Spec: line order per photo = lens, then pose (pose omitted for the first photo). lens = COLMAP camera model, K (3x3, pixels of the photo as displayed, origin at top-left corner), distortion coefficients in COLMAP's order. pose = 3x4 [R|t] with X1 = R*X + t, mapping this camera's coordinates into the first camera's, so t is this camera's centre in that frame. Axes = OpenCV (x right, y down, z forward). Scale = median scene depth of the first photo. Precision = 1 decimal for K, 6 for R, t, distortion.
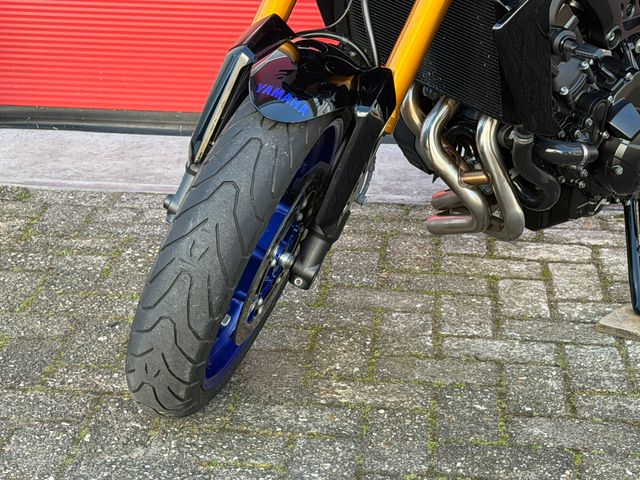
lens RADIAL K [[1593.8, 0, 313.1], [0, 1593.8, 246.9], [0, 0, 1]] dist [0.143968, 0.000000]
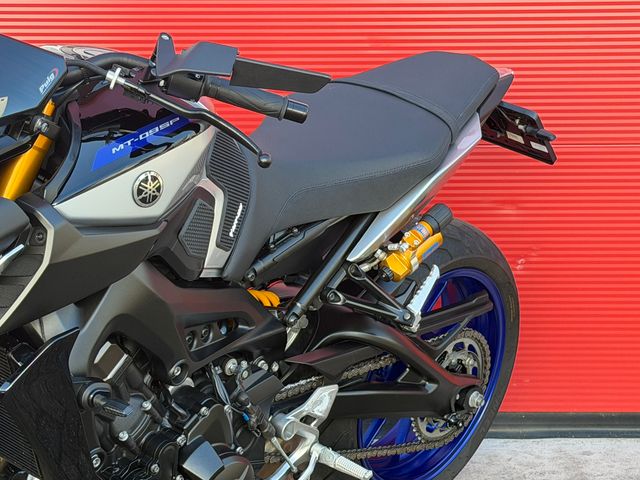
lens RADIAL K [[1593.8, 0, 315.4], [0, 1593.8, 238.5], [0, 0, 1]] dist [0.143968, 0.000000]
pose [[0.994815, -0.036480, 0.094933, 0.174346], [0.047641, 0.991860, -0.118089, -0.091853], [-0.089852, 0.121999, 0.988455, 0.094219]]
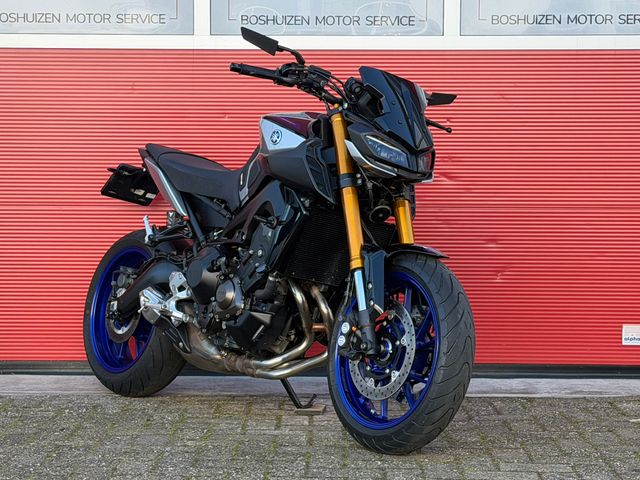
lens RADIAL K [[1593.8, 0, 320.7], [0, 1593.8, 238.7], [0, 0, 1]] dist [0.143968, 0.000000]
pose [[0.996715, -0.012191, 0.080070, 0.022973], [0.034715, 0.957496, -0.286349, 0.383481], [-0.073176, 0.288187, 0.954774, -0.828178]]
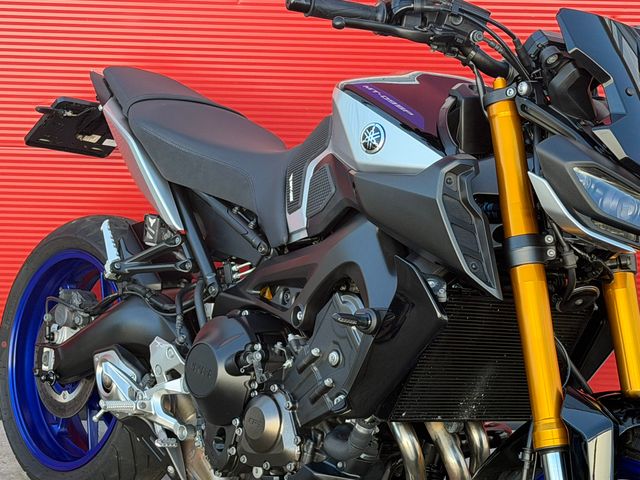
lens RADIAL K [[1593.8, 0, 331.0], [0, 1593.8, 226.4], [0, 0, 1]] dist [0.143968, 0.000000]
pose [[0.992623, -0.009933, 0.120834, -0.014996], [0.023853, 0.993160, -0.114300, -0.103058], [-0.118872, 0.116339, 0.986070, 0.003504]]
